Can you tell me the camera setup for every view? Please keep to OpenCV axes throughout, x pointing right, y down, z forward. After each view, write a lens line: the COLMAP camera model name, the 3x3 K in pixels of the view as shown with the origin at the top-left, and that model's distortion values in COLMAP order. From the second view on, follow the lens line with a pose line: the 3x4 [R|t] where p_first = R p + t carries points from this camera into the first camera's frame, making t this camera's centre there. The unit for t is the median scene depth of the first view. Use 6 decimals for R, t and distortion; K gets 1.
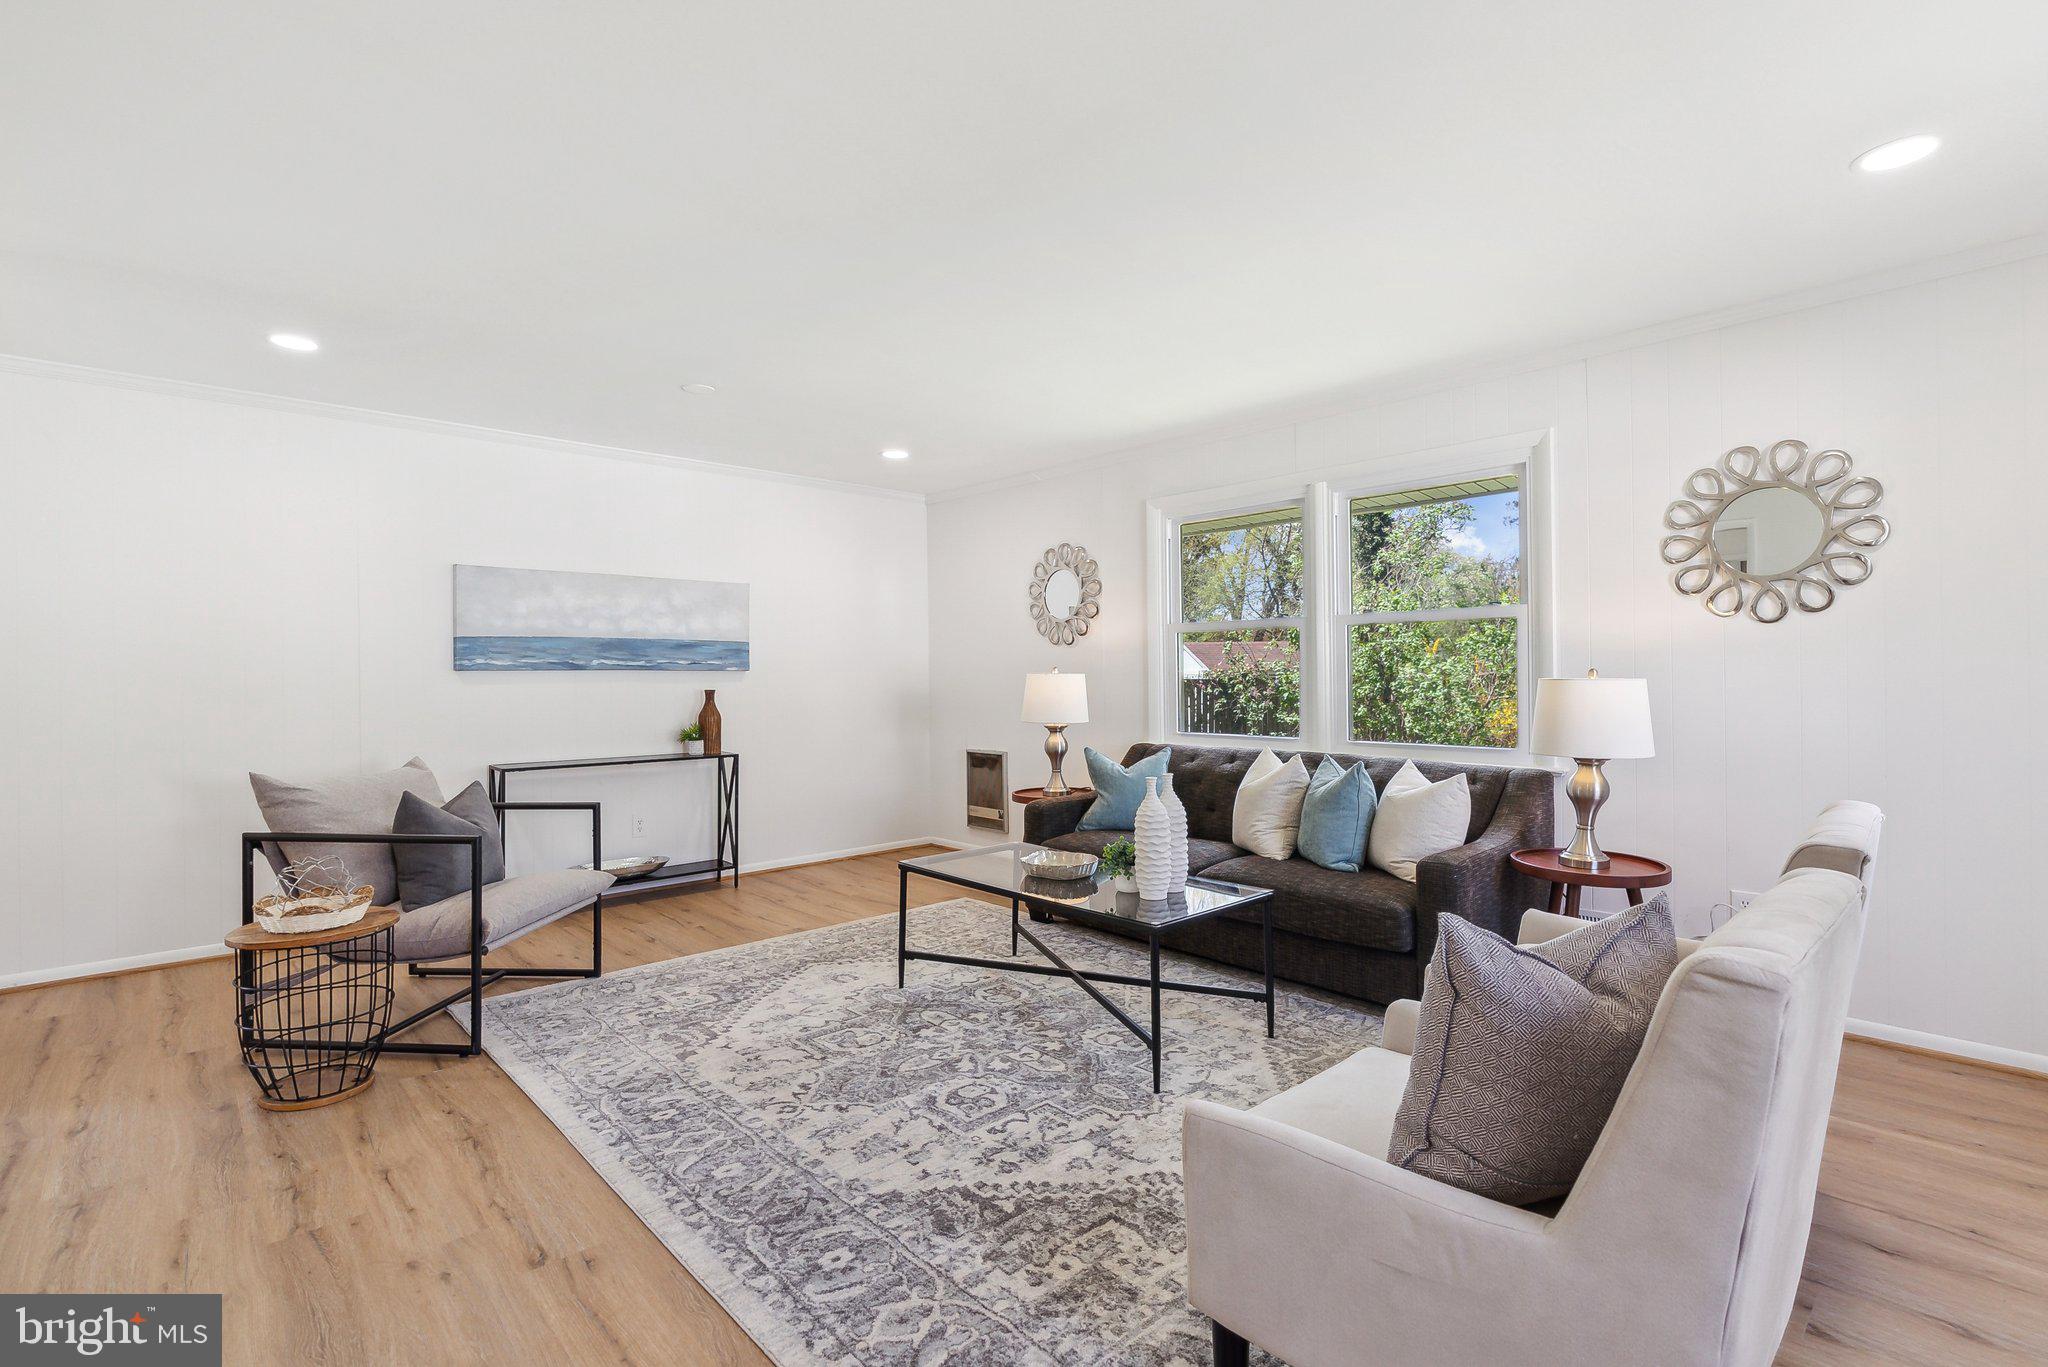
lens RADIAL K [[960.9, 0, 1020.3], [0, 960.9, 685.3], [0, 0, 1]] dist [-0.013607, 0.005623]
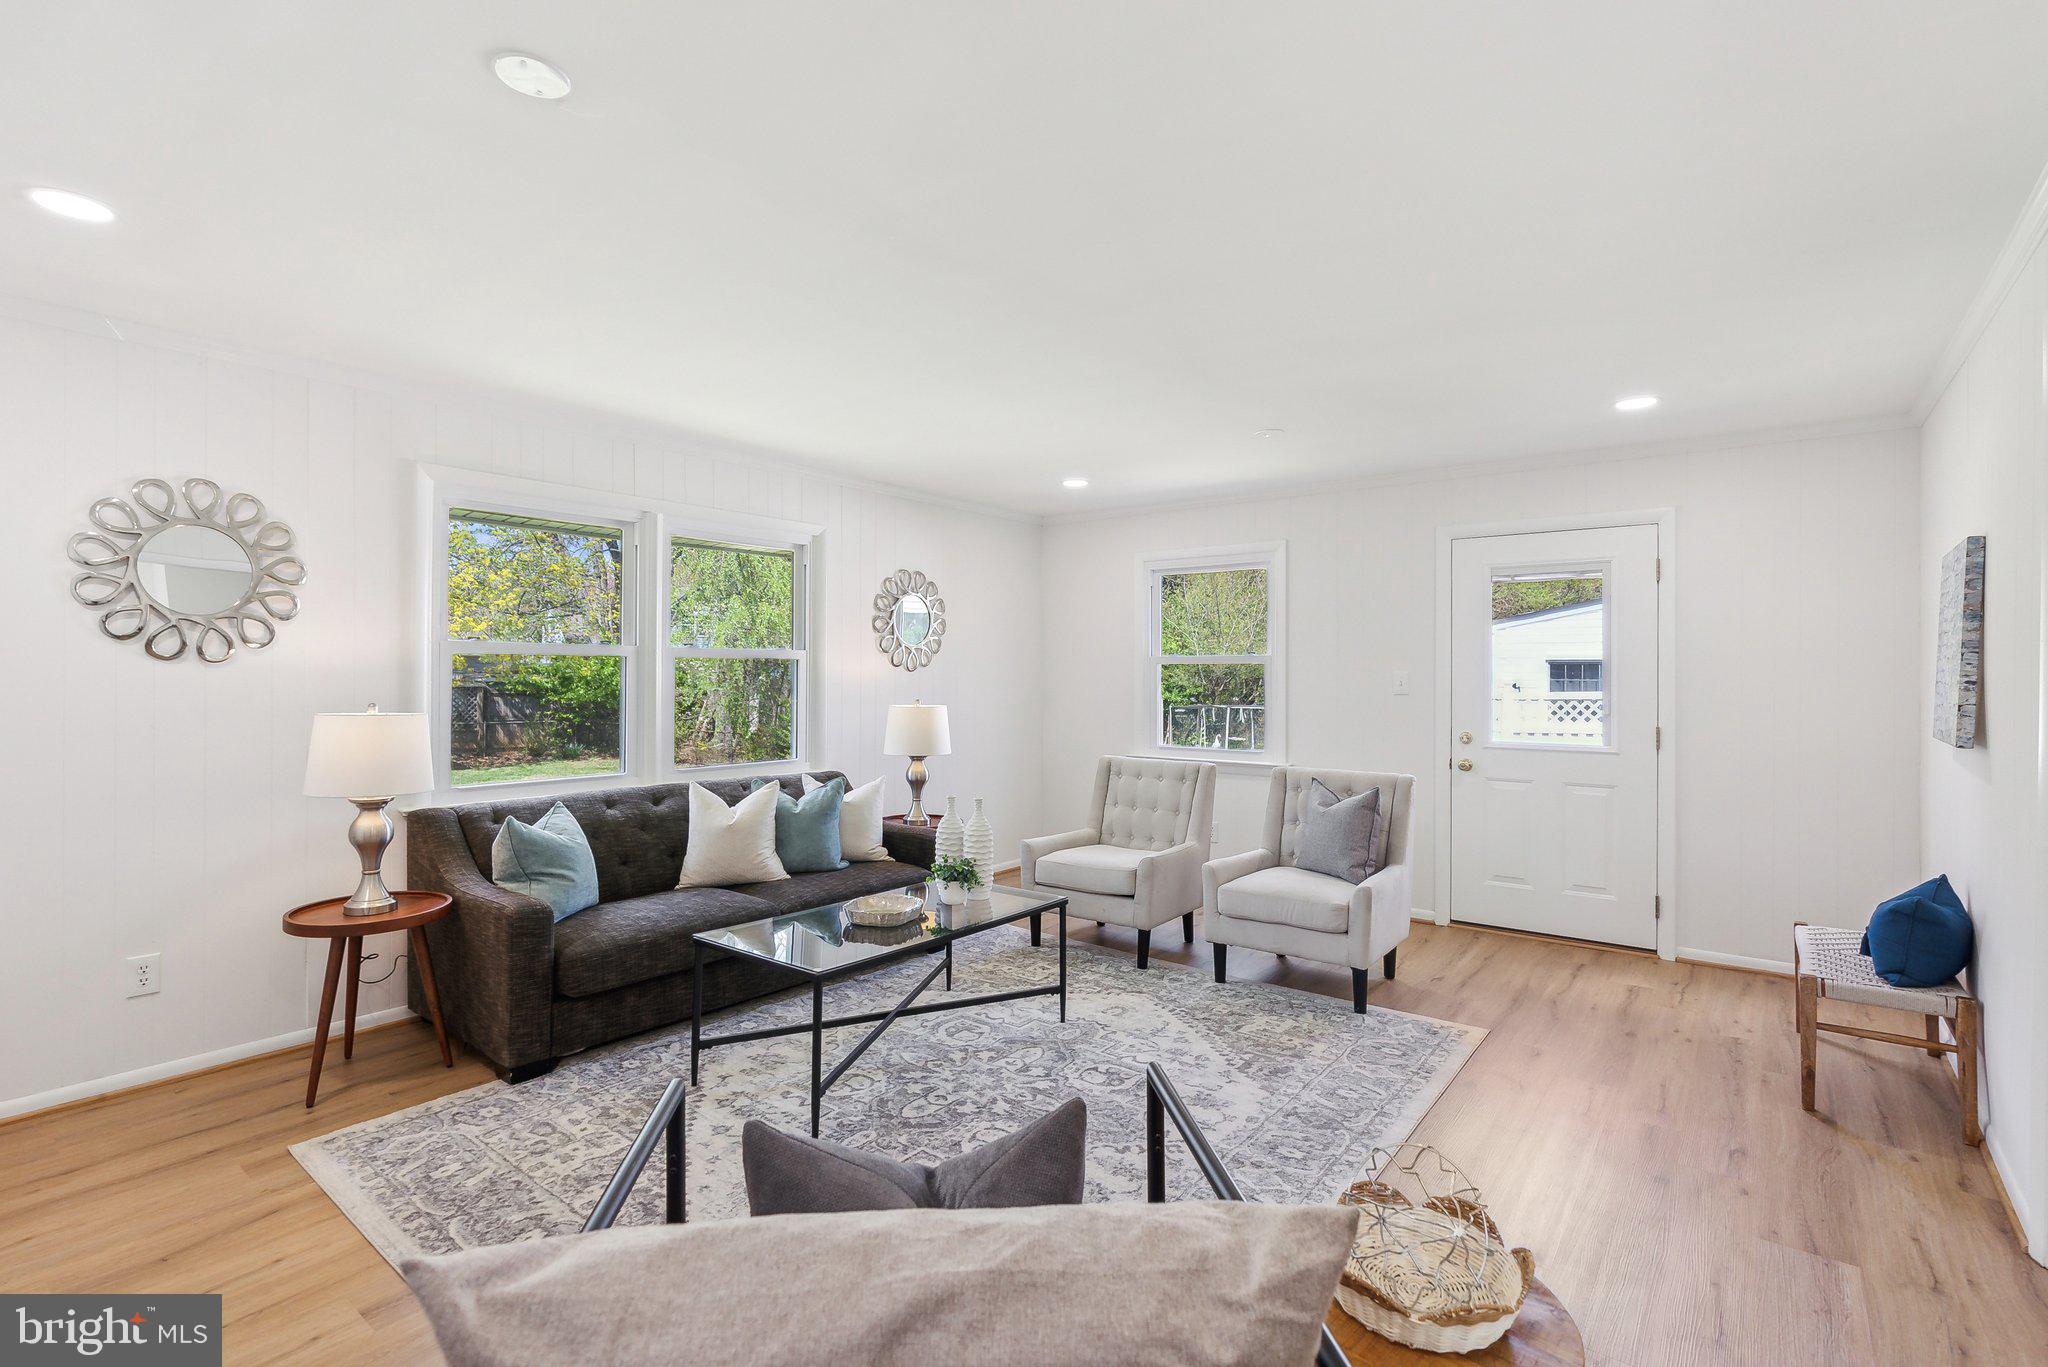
lens RADIAL K [[960.9, 0, 1018.2], [0, 960.9, 679.6], [0, 0, 1]] dist [-0.013607, 0.005623]
pose [[-0.169284, 0.022568, 0.985309, -0.940650], [0.031221, 0.999359, -0.017525, -0.013270], [-0.985073, 0.027796, -0.169880, 1.049684]]
